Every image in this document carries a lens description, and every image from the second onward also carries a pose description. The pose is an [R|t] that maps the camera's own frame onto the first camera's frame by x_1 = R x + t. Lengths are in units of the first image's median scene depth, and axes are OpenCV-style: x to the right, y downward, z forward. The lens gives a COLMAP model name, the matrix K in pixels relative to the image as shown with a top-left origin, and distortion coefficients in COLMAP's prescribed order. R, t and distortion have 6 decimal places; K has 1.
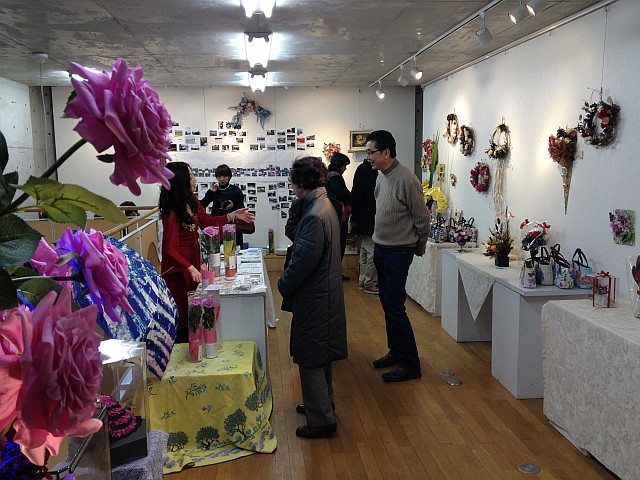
lens RADIAL K [[590.8, 0, 320.0], [0, 590.8, 240.0], [0, 0, 1]] dist [0.000764, -0.016983]
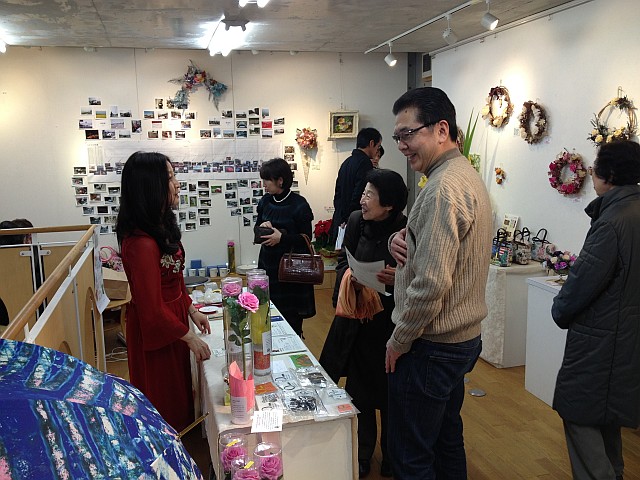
lens RADIAL K [[590.8, 0, 320.0], [0, 590.8, 240.0], [0, 0, 1]] dist [0.000764, -0.016983]
pose [[0.986517, -0.030878, 0.160721, -0.093157], [0.027831, 0.999388, 0.021175, -0.033665], [-0.161276, -0.016417, 0.986773, 0.232055]]
